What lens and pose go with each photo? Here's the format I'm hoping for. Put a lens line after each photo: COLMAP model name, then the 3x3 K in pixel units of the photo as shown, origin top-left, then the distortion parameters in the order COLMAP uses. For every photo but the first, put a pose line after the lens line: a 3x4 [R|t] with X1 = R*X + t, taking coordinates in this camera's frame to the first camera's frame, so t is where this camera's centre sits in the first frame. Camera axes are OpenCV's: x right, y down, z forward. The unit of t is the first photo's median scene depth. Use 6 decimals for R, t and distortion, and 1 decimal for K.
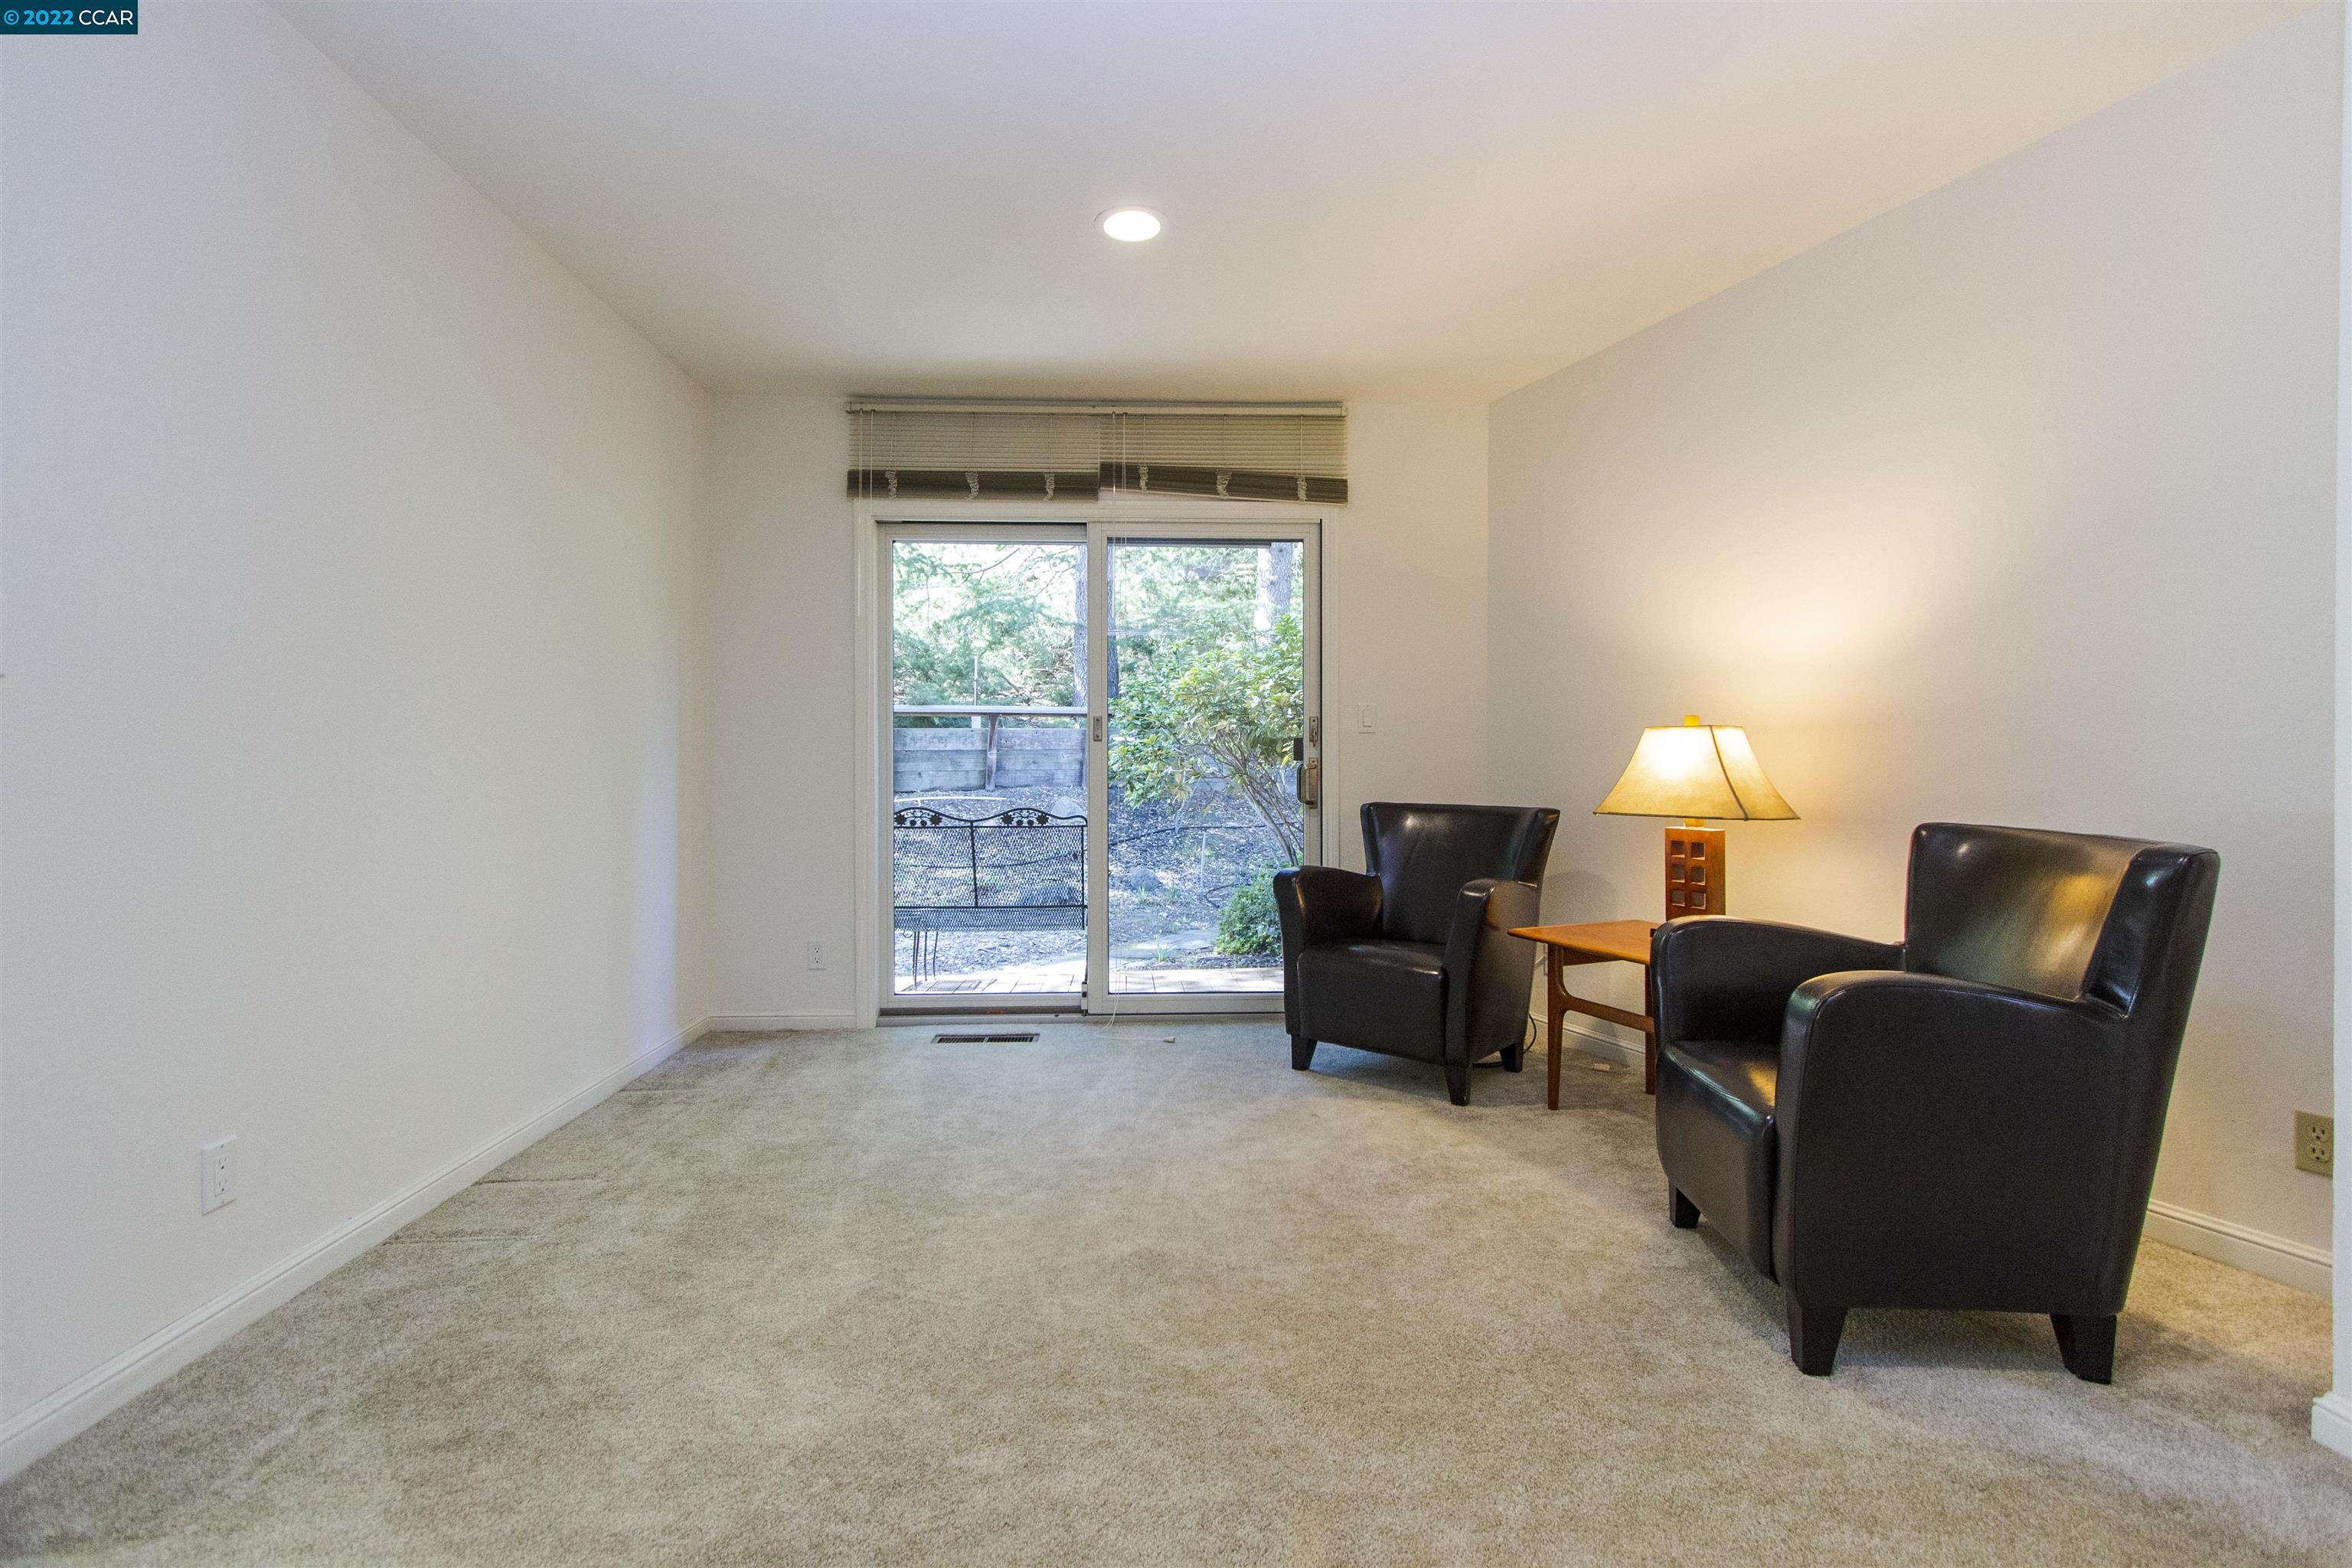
lens RADIAL K [[1085.0, 0, 1184.3], [0, 1085.0, 755.5], [0, 0, 1]] dist [0.000923, -0.001114]
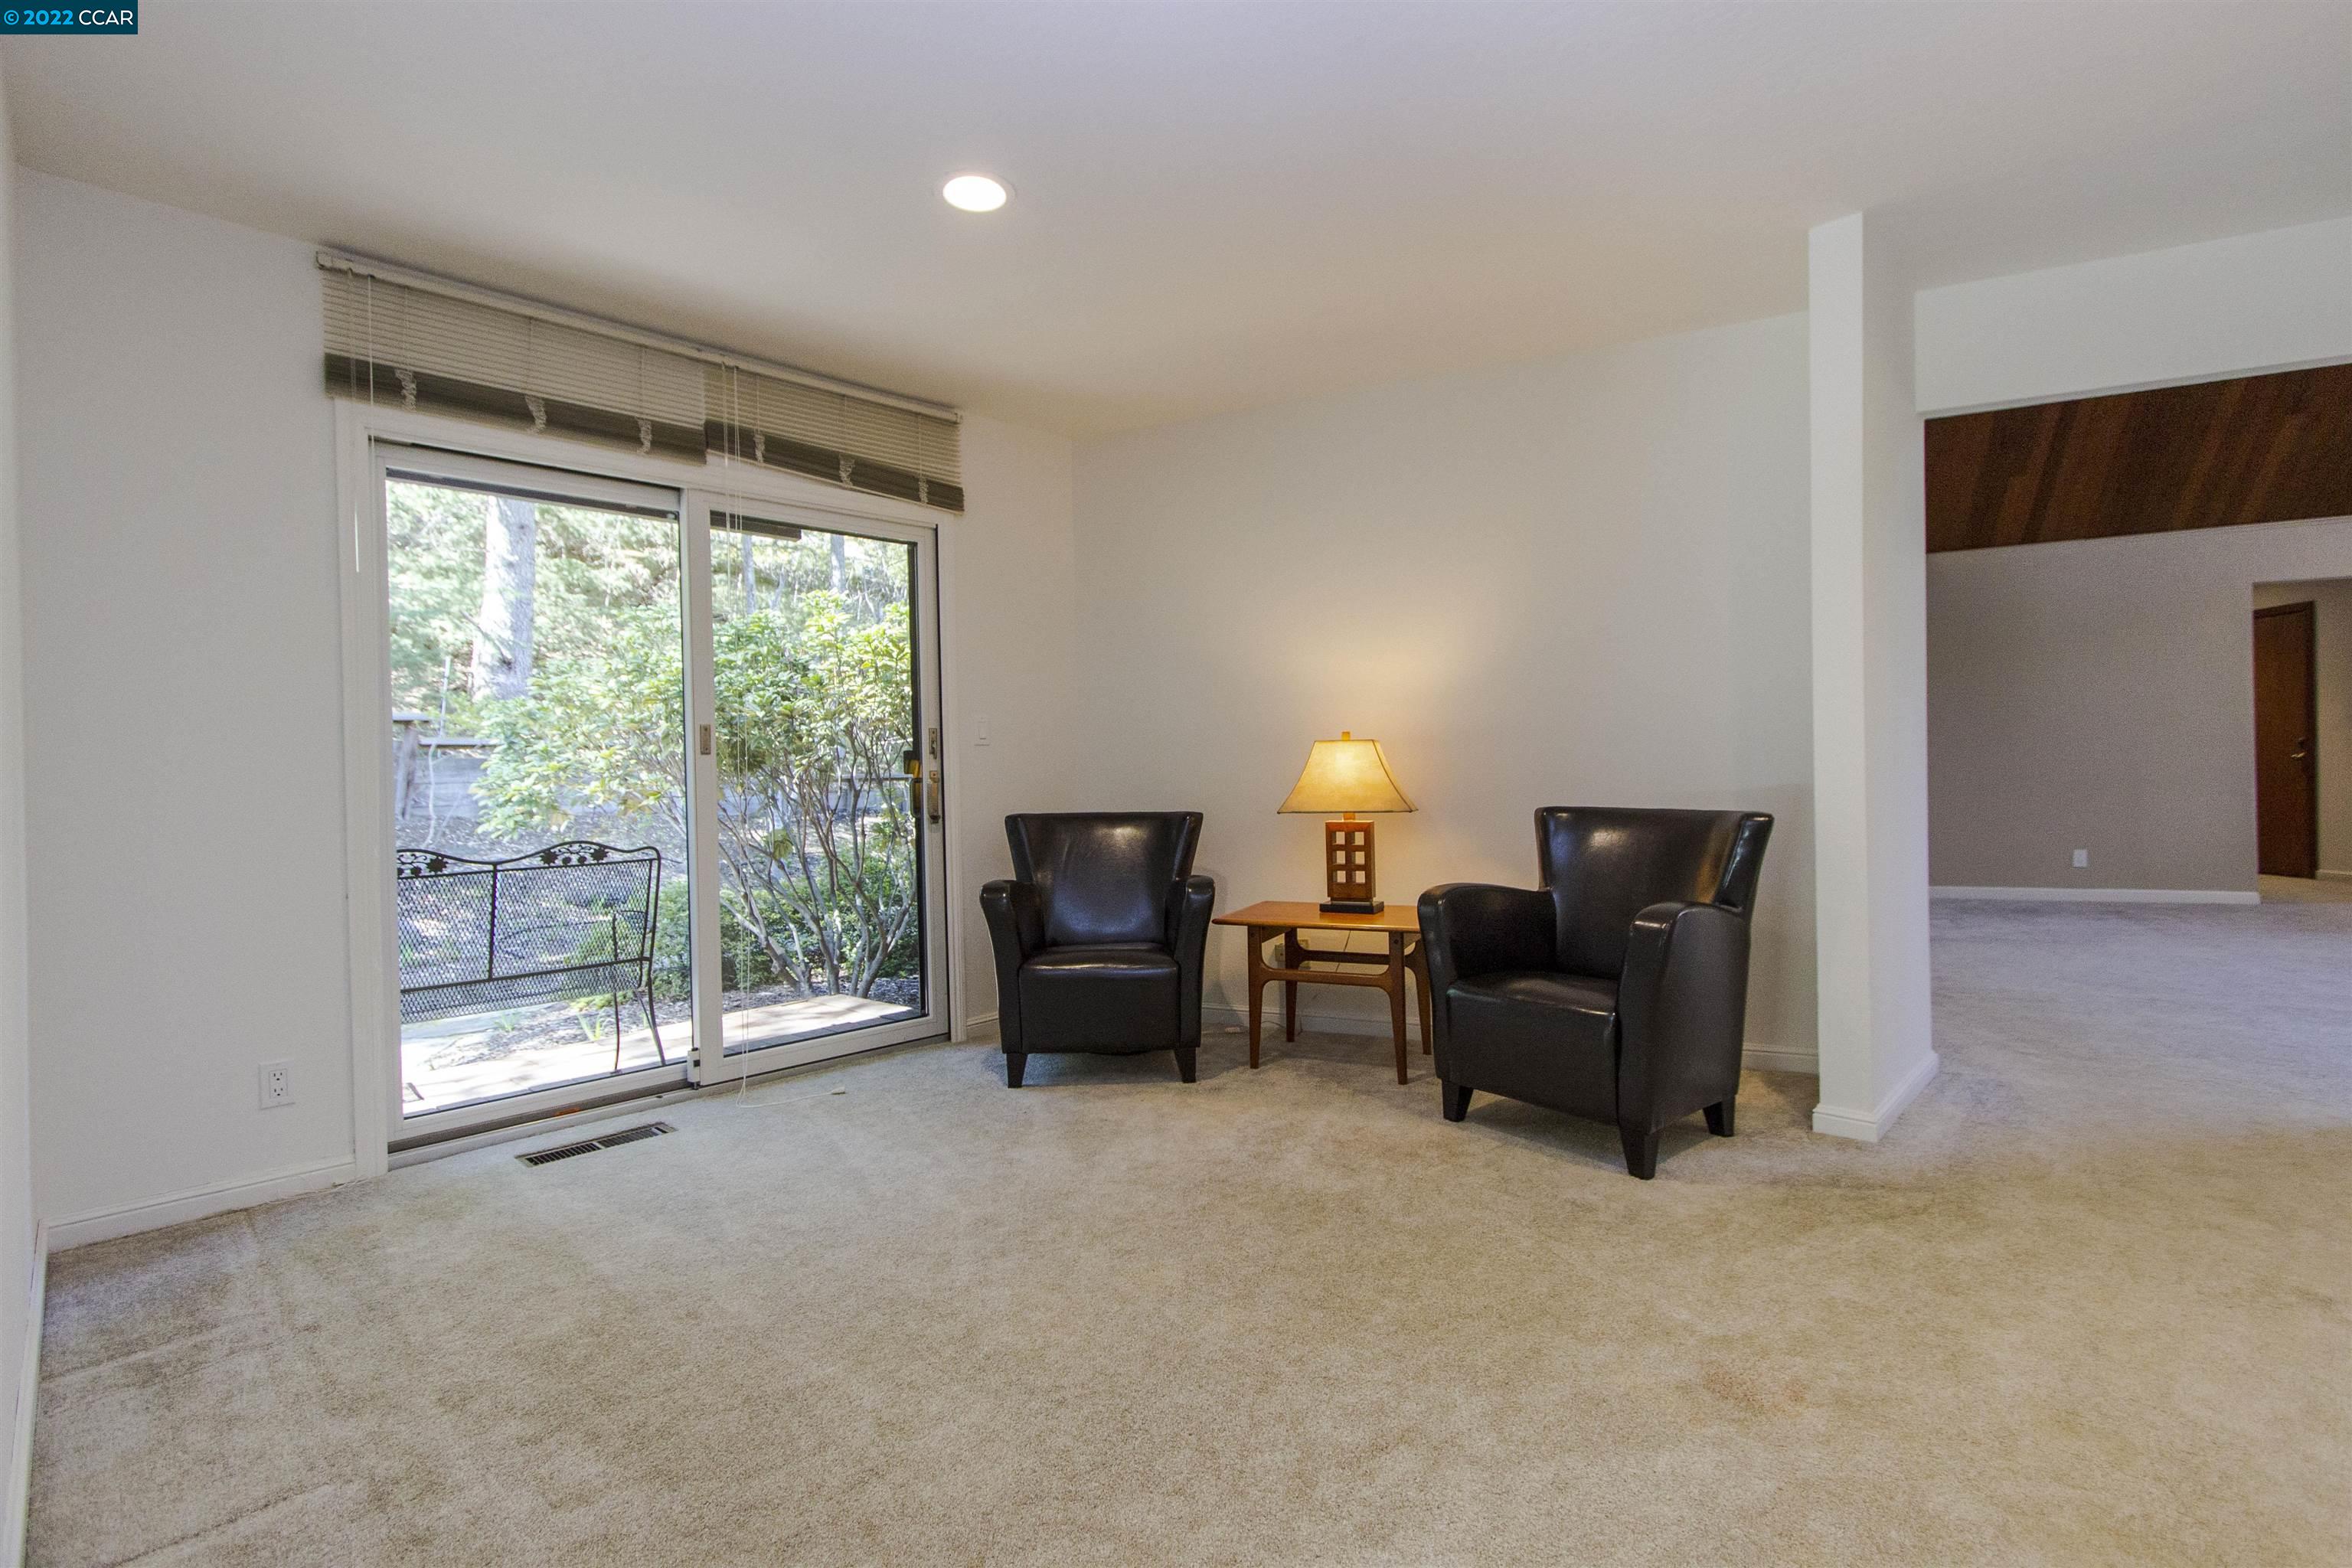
lens RADIAL K [[1085.0, 0, 1184.3], [0, 1085.0, 755.5], [0, 0, 1]] dist [0.000923, -0.001114]
pose [[0.729050, -0.004473, 0.684446, -0.389078], [0.011589, 0.999916, -0.005810, -0.003440], [-0.684363, 0.012168, 0.729040, 0.149274]]
